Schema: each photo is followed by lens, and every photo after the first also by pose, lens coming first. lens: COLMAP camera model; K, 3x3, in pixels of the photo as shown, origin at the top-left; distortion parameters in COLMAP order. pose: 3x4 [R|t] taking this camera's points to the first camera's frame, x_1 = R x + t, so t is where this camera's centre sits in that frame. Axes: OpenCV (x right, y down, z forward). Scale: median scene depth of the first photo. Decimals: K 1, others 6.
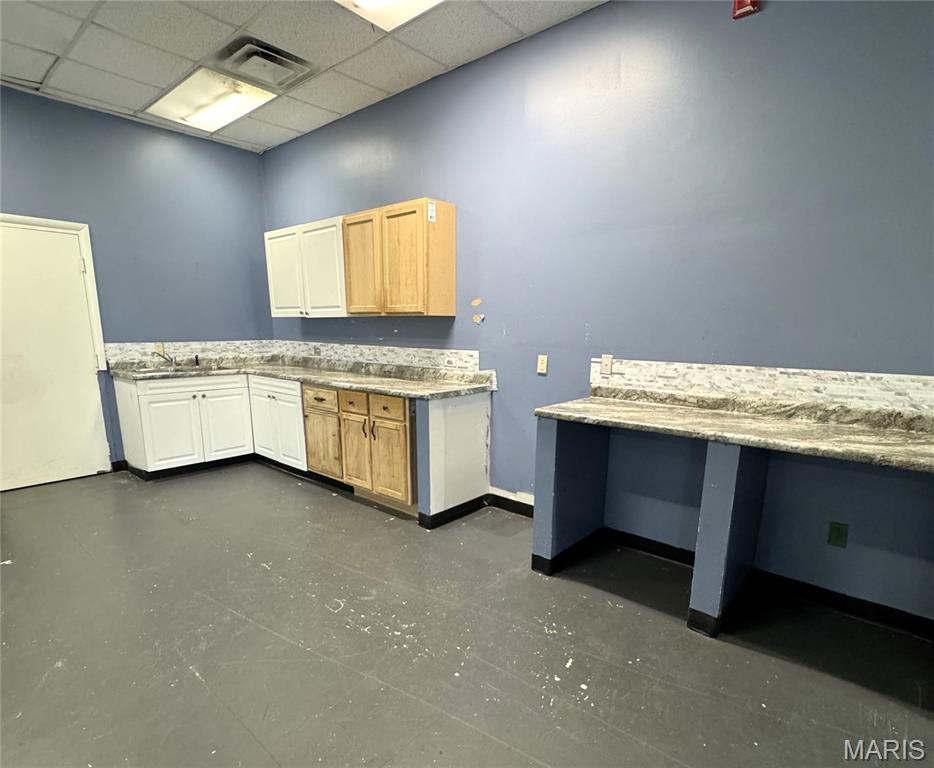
lens RADIAL K [[503.8, 0, 466.7], [0, 503.8, 437.9], [0, 0, 1]] dist [-0.000827, -0.000004]
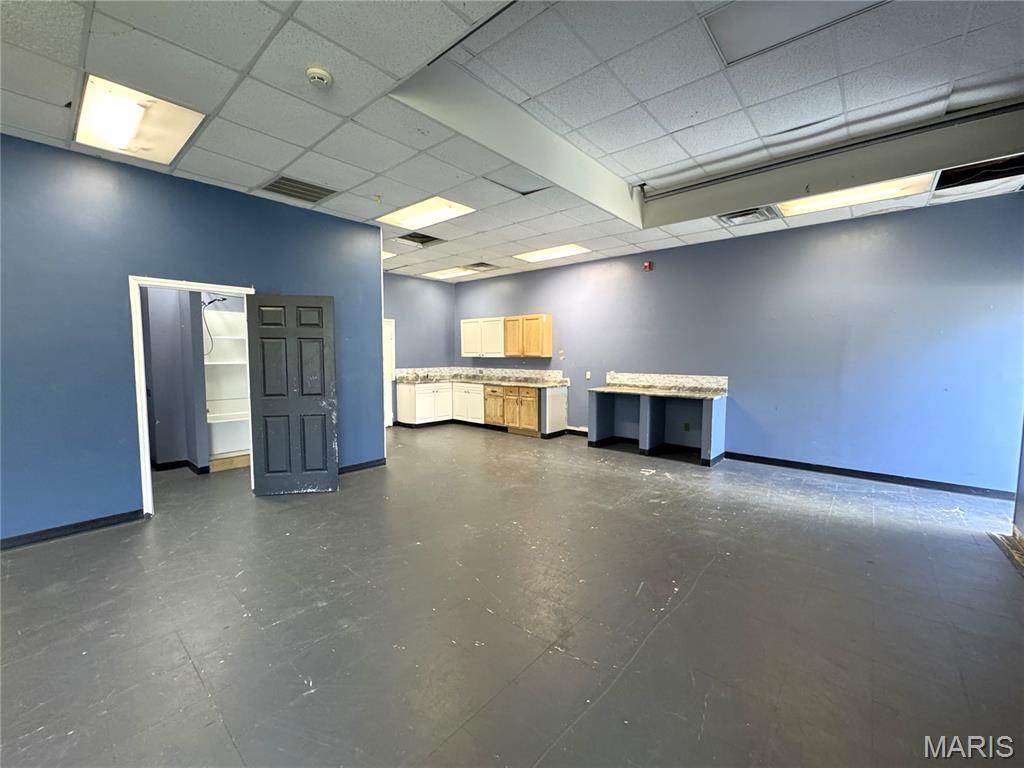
lens RADIAL K [[415.3, 0, 514.5], [0, 415.3, 383.4], [0, 0, 1]] dist [-0.002516, -0.000094]
pose [[0.999973, -0.006533, 0.003498, -0.217639], [0.006983, 0.988720, -0.149611, 0.194574], [-0.002481, 0.149631, 0.988739, -1.016177]]
